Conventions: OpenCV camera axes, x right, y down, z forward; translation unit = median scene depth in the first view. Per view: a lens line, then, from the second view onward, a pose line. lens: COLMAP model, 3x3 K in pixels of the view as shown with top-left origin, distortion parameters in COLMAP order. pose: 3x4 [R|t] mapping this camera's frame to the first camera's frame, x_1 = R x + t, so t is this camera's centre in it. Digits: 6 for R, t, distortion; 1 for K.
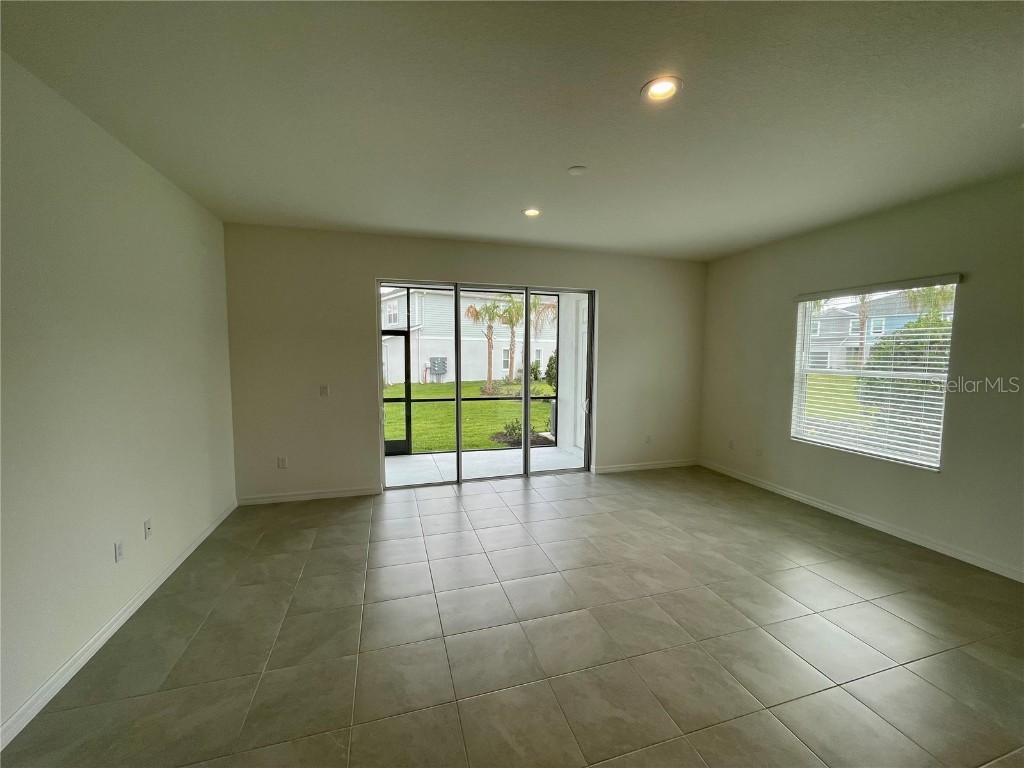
lens RADIAL K [[417.0, 0, 517.6], [0, 417.0, 382.8], [0, 0, 1]] dist [-0.000437, -0.000847]
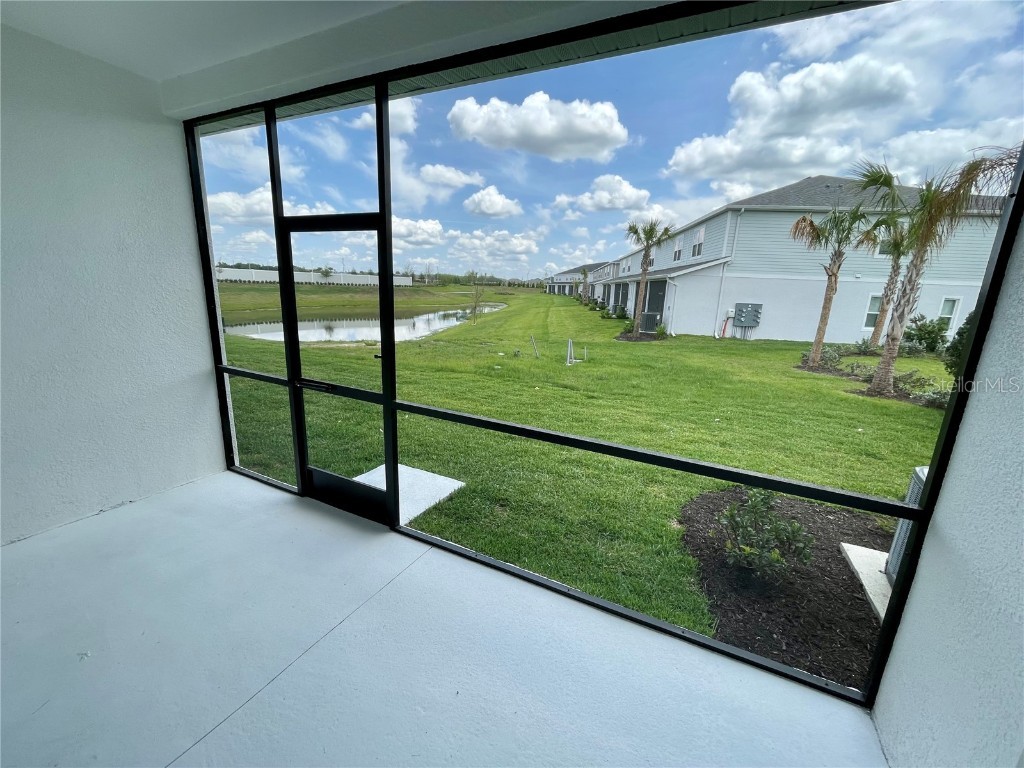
lens RADIAL K [[417.0, 0, 515.0], [0, 417.0, 383.5], [0, 0, 1]] dist [-0.000437, -0.000847]
pose [[0.724044, 0.178808, -0.666174, 0.024274], [-0.086047, 0.981685, 0.169973, -0.015233], [0.684366, -0.065746, 0.726169, 0.231085]]
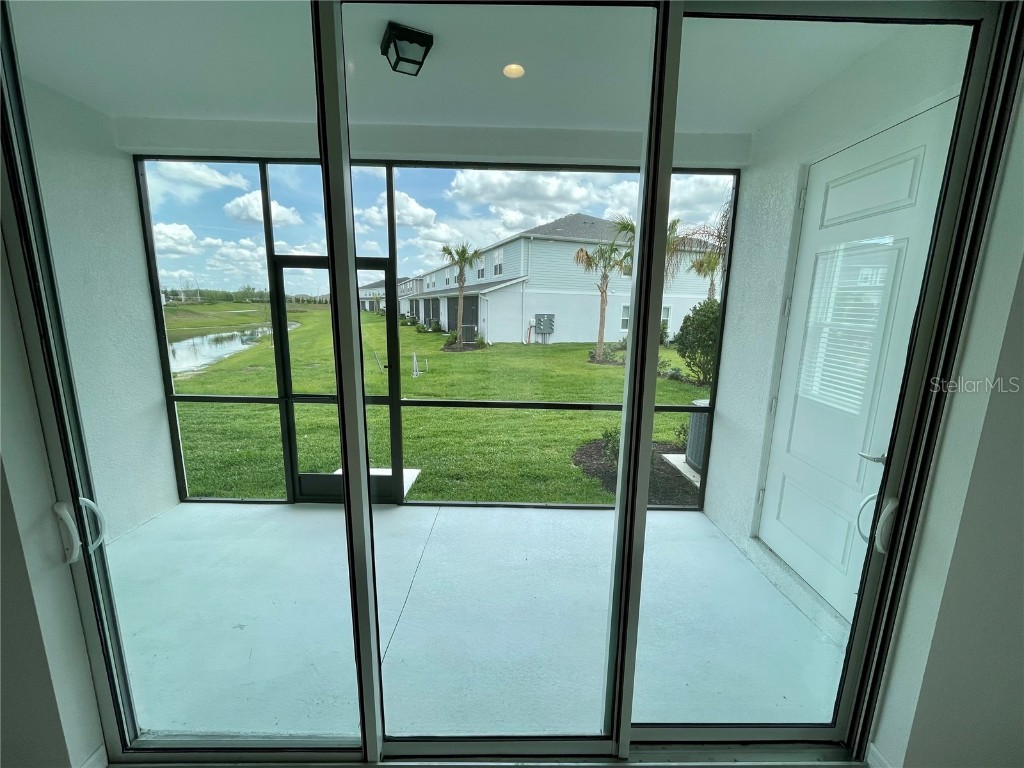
lens RADIAL K [[417.0, 0, 514.5], [0, 417.0, 383.7], [0, 0, 1]] dist [-0.000437, -0.000847]
pose [[0.957290, 0.065027, -0.281722, 0.004953], [-0.035154, 0.993329, 0.109824, -0.011624], [0.286984, -0.095230, 0.953190, 0.162345]]
